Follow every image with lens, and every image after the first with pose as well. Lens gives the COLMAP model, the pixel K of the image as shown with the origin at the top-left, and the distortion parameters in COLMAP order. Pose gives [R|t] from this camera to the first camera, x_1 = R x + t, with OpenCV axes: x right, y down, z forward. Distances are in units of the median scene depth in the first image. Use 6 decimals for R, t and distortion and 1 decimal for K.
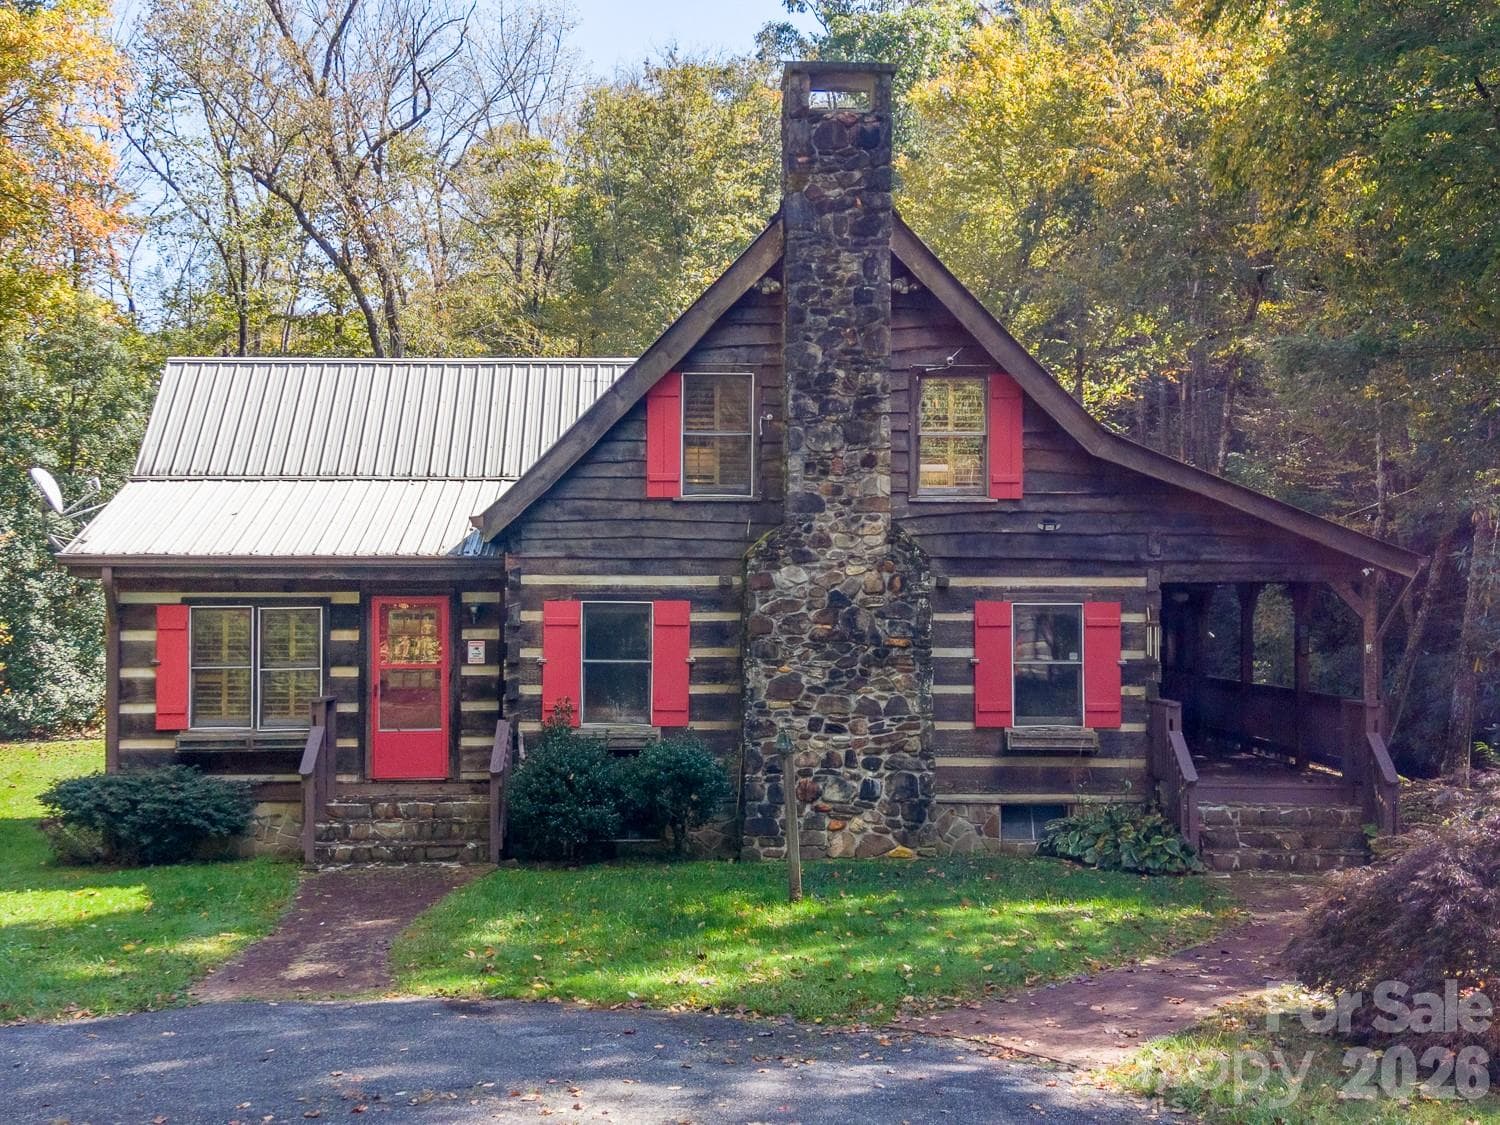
lens RADIAL K [[1982.8, 0, 750.0], [0, 1982.8, 562.5], [0, 0, 1]] dist [0.144337, -0.015239]
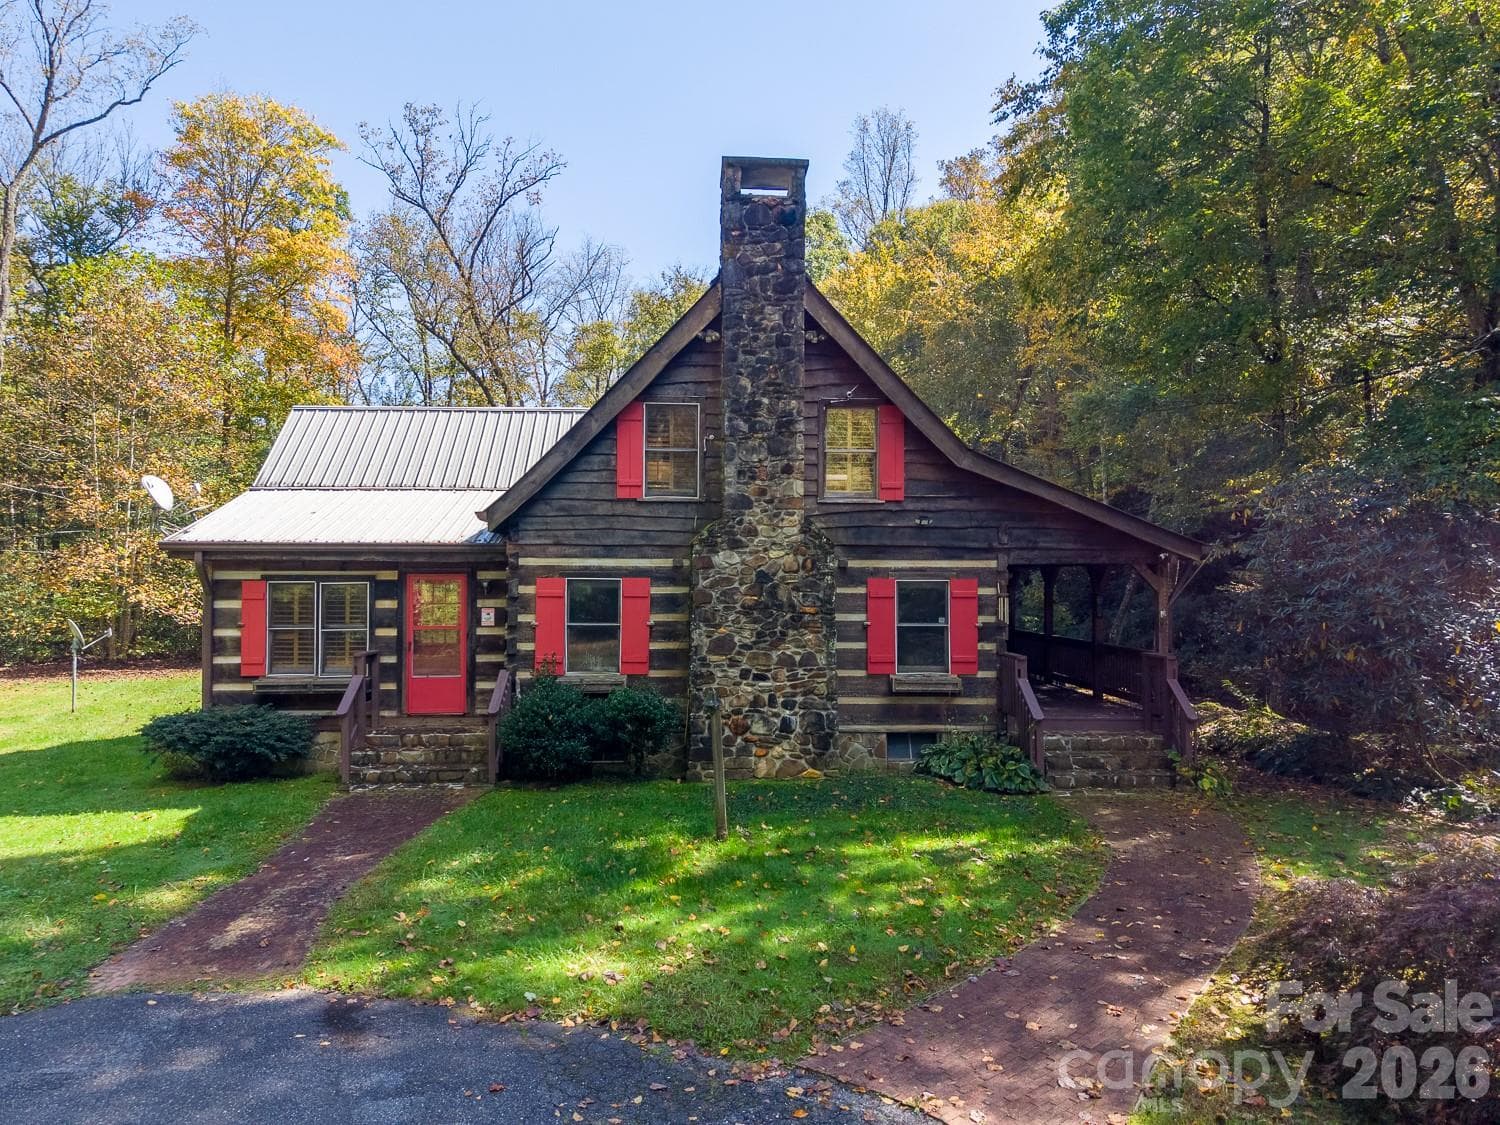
lens RADIAL K [[993.9, 0, 750.0], [0, 993.9, 562.5], [0, 0, 1]] dist [0.116529, -0.233462]
pose [[0.999817, 0.001312, 0.019105, 0.022967], [-0.001354, 0.999997, 0.002188, 0.007783], [-0.019102, -0.002214, 0.999815, 0.345872]]
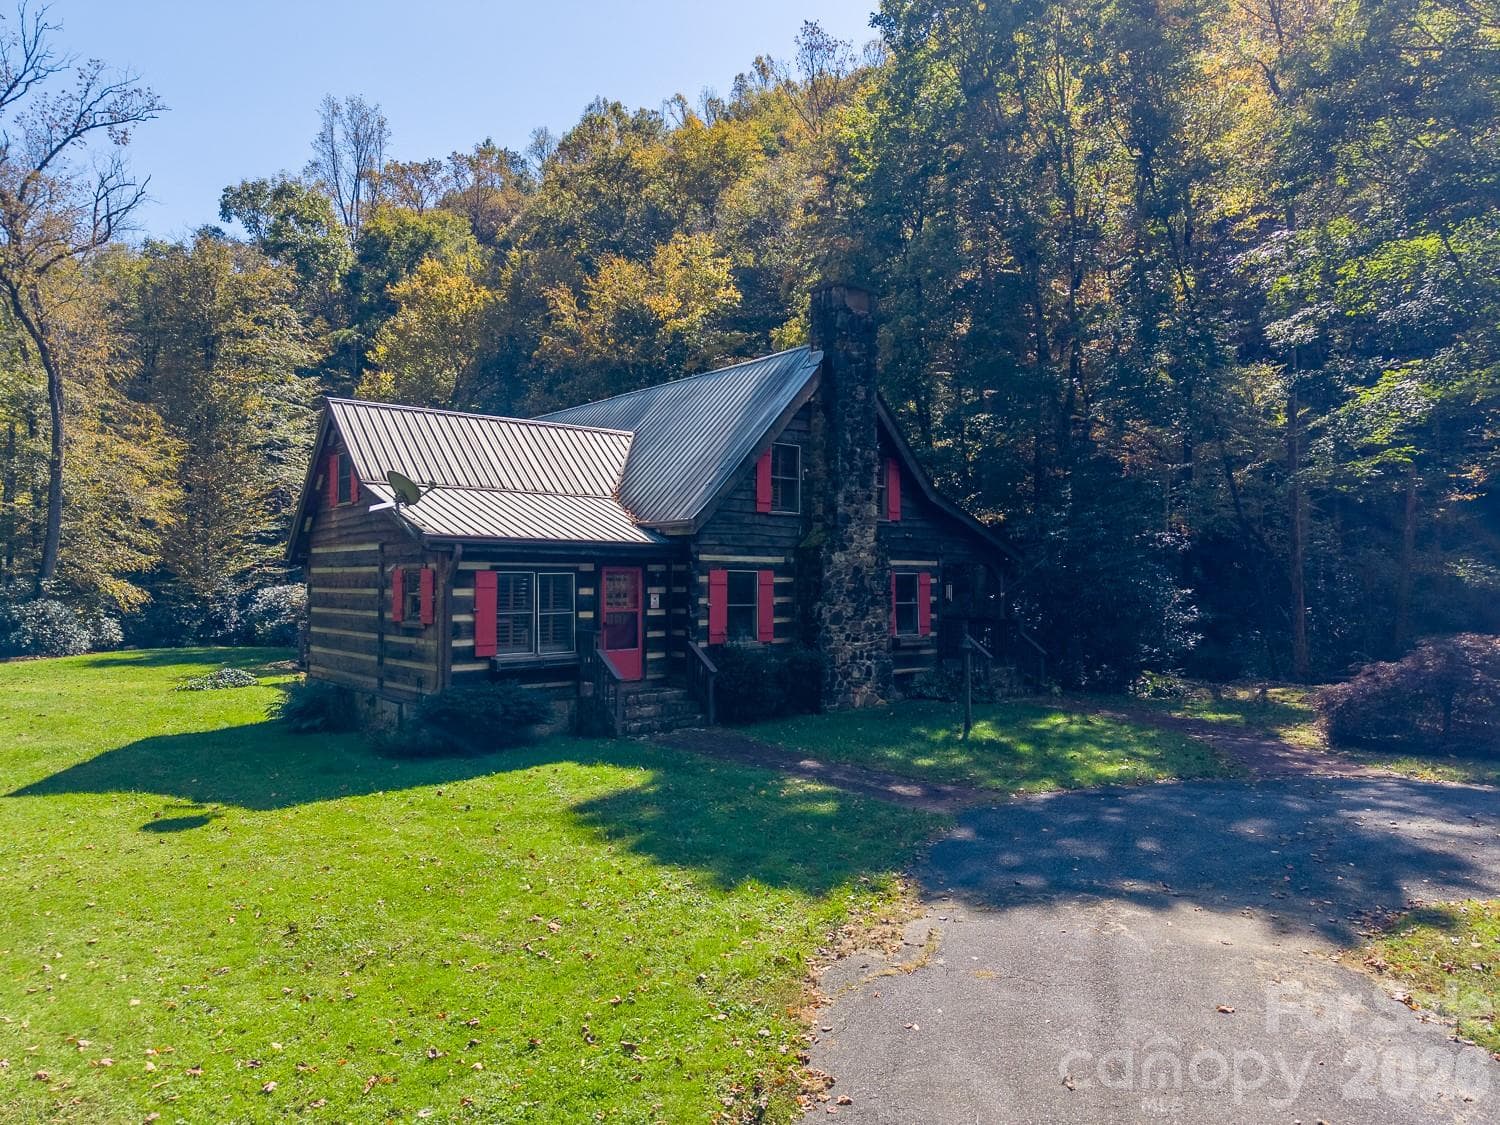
lens RADIAL K [[993.9, 0, 750.0], [0, 993.9, 562.5], [0, 0, 1]] dist [0.116529, -0.233462]
pose [[0.780916, 0.013018, 0.624501, -0.605701], [-0.013498, 0.999901, -0.003965, 0.015879], [-0.624491, -0.005333, 0.781014, 0.318632]]
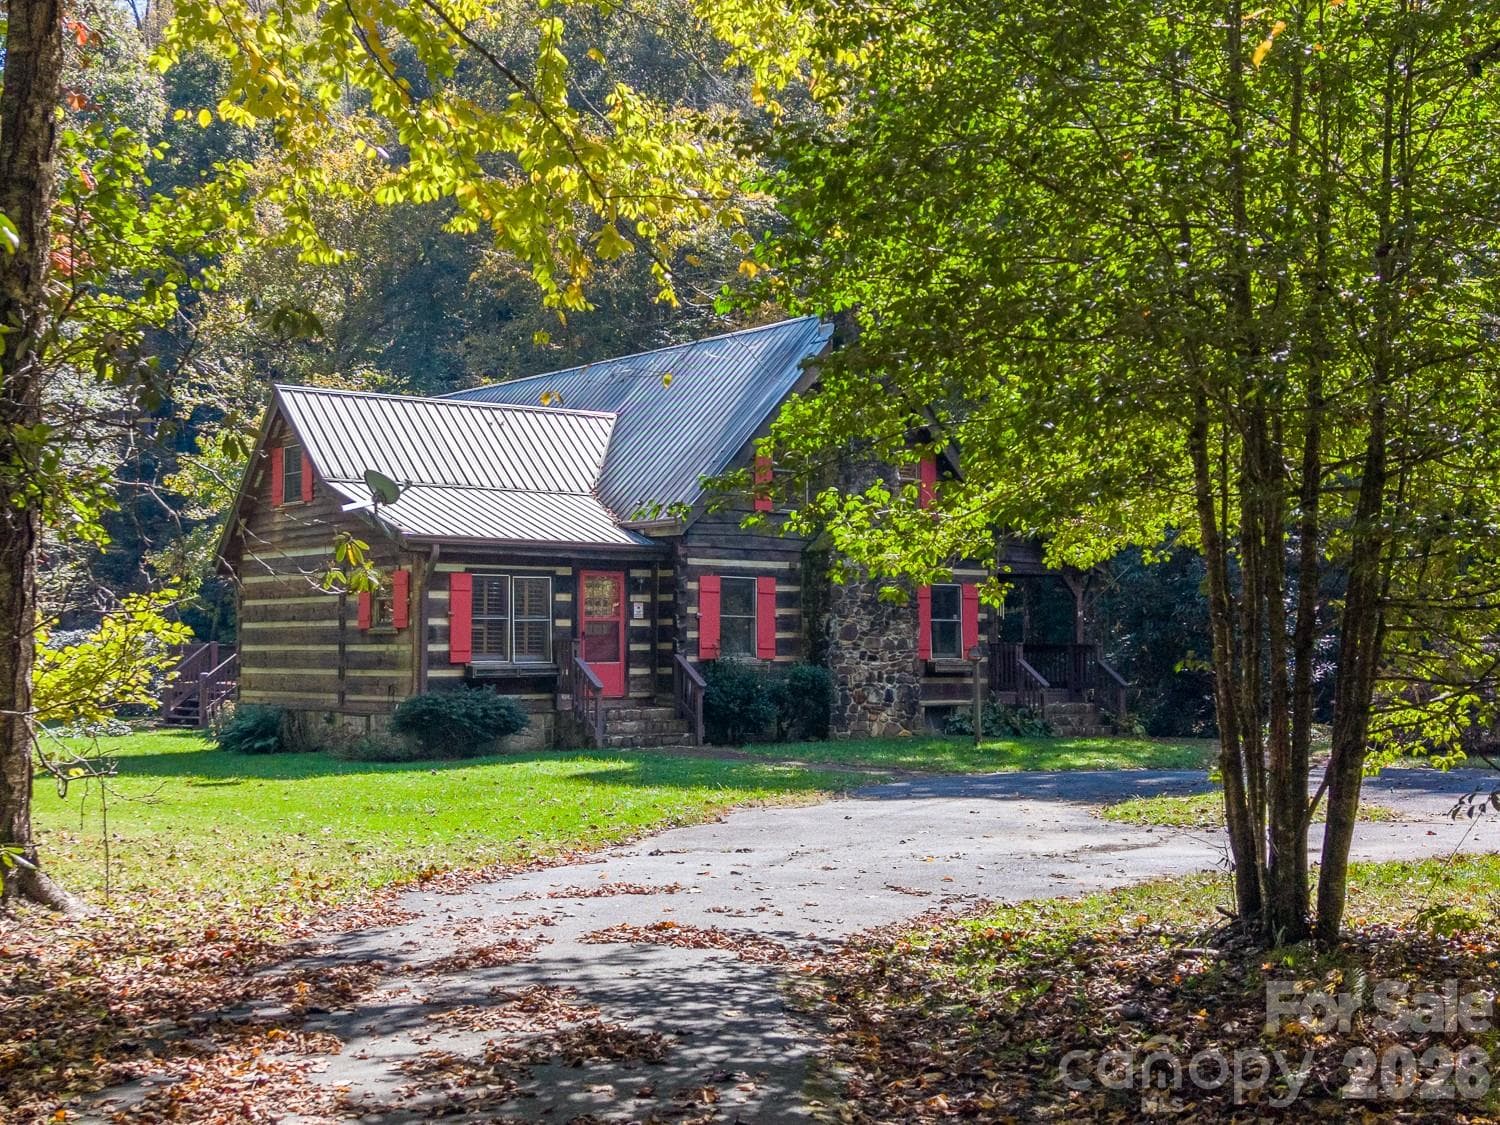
lens RADIAL K [[1982.8, 0, 750.0], [0, 1982.8, 562.5], [0, 0, 1]] dist [0.144337, -0.015239]
pose [[0.811921, 0.026842, 0.583149, -0.950291], [-0.011983, 0.999498, -0.029323, 0.053182], [-0.583644, 0.016820, 0.811836, -0.242302]]
